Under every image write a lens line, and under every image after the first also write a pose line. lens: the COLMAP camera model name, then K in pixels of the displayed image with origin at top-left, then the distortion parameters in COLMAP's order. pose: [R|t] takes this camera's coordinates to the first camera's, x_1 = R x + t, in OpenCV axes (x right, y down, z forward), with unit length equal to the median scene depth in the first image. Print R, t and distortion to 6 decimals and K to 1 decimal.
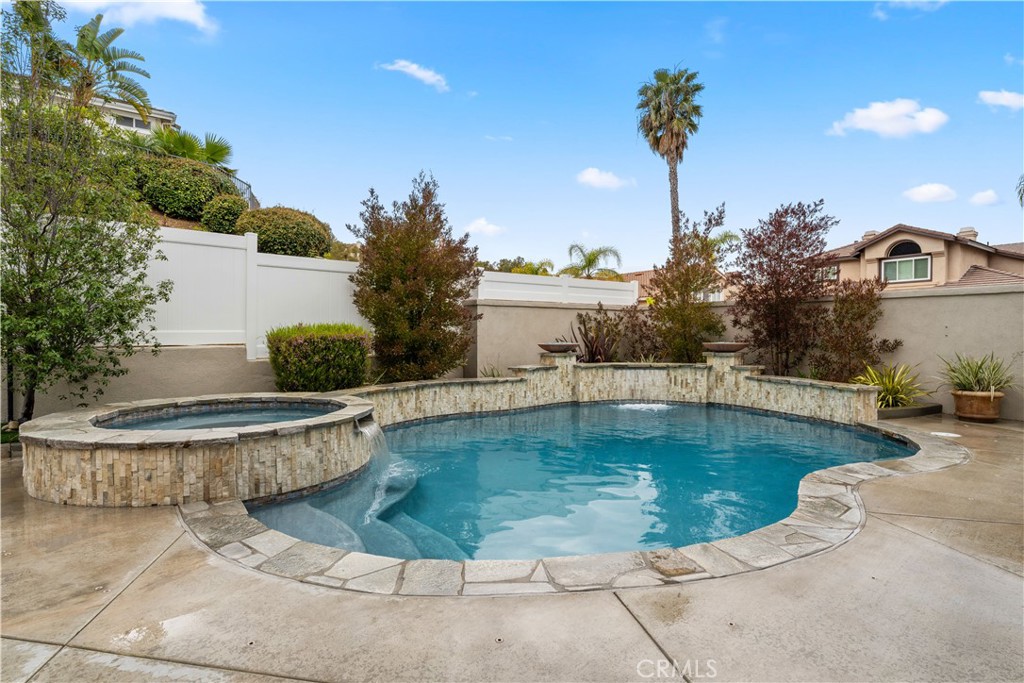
lens RADIAL K [[511.1, 0, 510.2], [0, 511.1, 342.9], [0, 0, 1]] dist [0.000347, 0.000493]
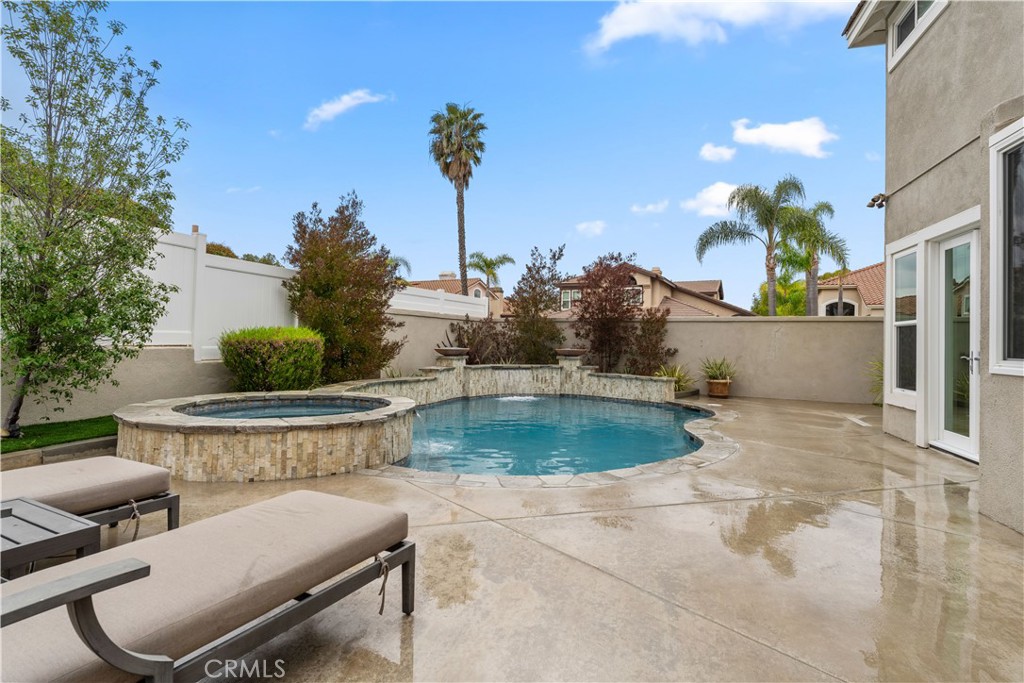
lens RADIAL K [[511.1, 0, 508.8], [0, 511.1, 335.9], [0, 0, 1]] dist [0.000347, 0.000493]
pose [[0.886480, 0.022242, 0.462232, -0.364466], [-0.010233, 0.999542, -0.028473, 0.004837], [-0.462654, 0.020511, 0.886302, -0.124845]]
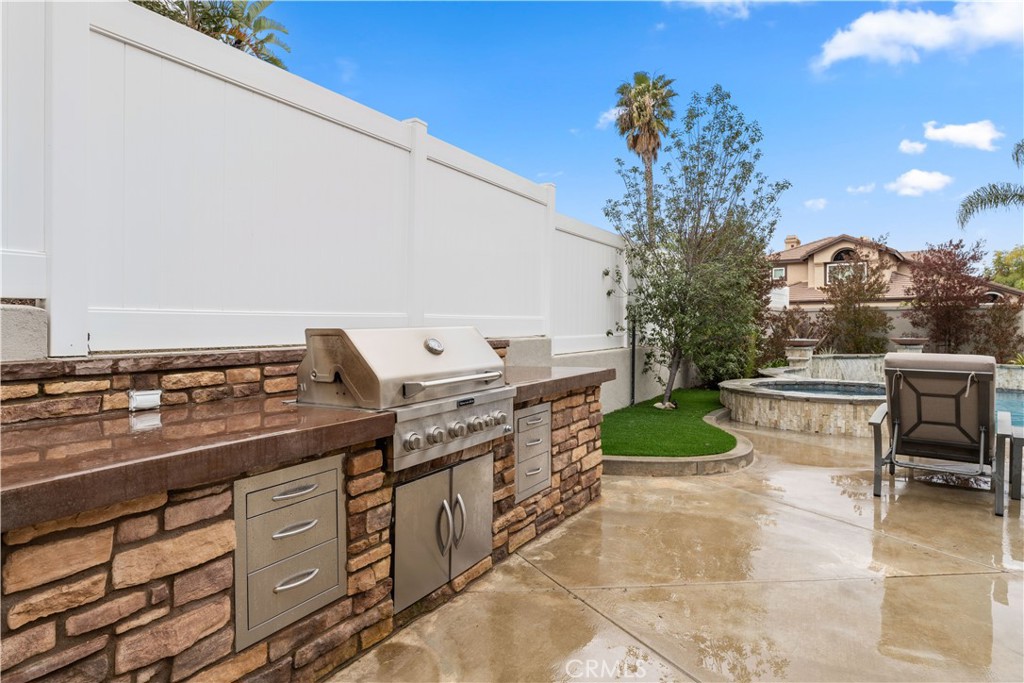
lens RADIAL K [[589.2, 0, 511.2], [0, 589.2, 331.2], [0, 0, 1]] dist [0.003513, -0.001835]
pose [[0.958141, -0.003176, 0.286278, -1.086344], [0.006194, 0.999934, -0.009637, -0.010802], [-0.286228, 0.011007, 0.958098, -0.205917]]
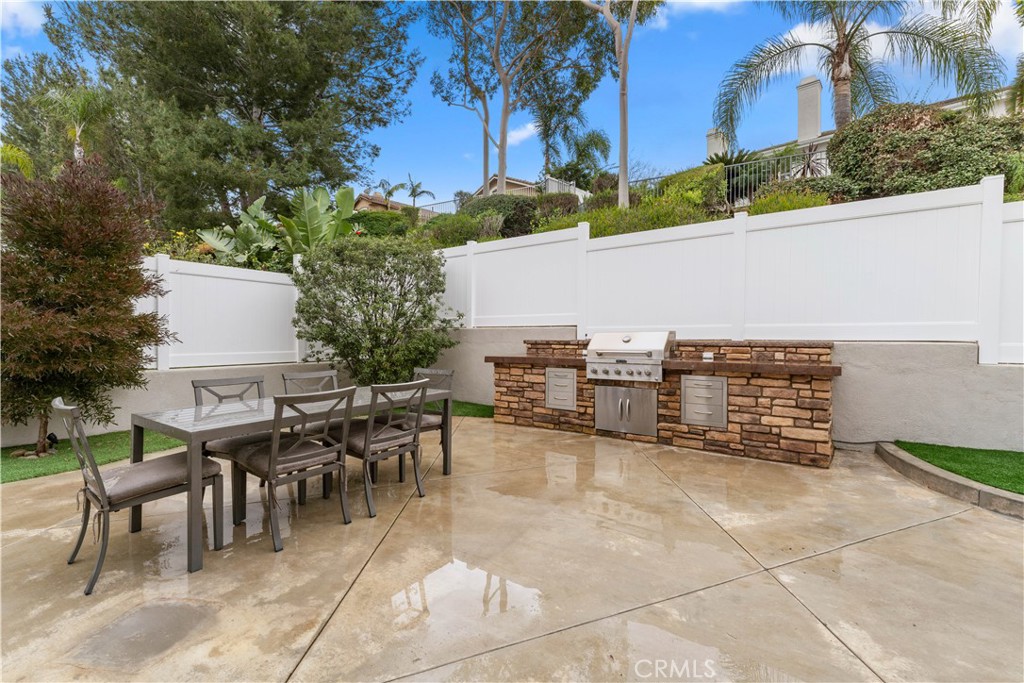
lens RADIAL K [[449.3, 0, 509.1], [0, 449.3, 340.9], [0, 0, 1]] dist [0.000083, -0.000308]
pose [[0.177614, 0.012213, -0.984024, -0.438260], [-0.022567, 0.999711, 0.008334, -0.004866], [0.983841, 0.020726, 0.177838, -0.153077]]
